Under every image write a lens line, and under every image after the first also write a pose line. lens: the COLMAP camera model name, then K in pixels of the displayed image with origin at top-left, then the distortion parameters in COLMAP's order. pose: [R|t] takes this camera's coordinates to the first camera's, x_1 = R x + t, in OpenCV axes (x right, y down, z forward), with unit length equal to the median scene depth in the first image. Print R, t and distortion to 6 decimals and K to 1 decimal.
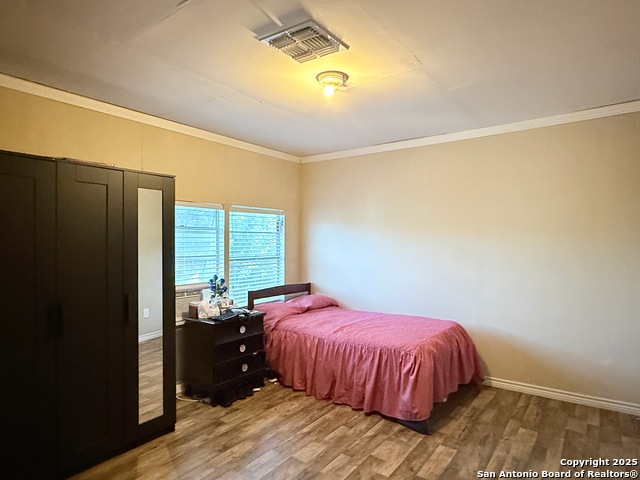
lens RADIAL K [[375.3, 0, 322.7], [0, 375.3, 241.9], [0, 0, 1]] dist [0.000465, 0.000947]
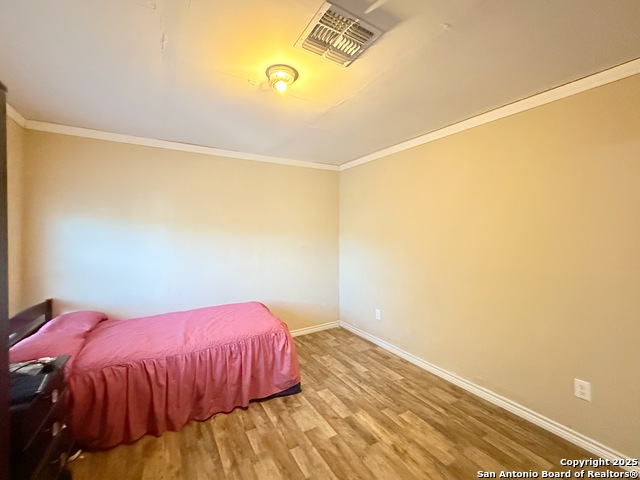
lens RADIAL K [[268.3, 0, 321.1], [0, 268.3, 233.4], [0, 0, 1]] dist [0.003005, -0.000104]
pose [[0.403589, 0.007358, 0.914911, -0.501815], [0.009041, 0.999887, -0.012030, -0.006460], [-0.914896, 0.013127, 0.403476, 0.541174]]
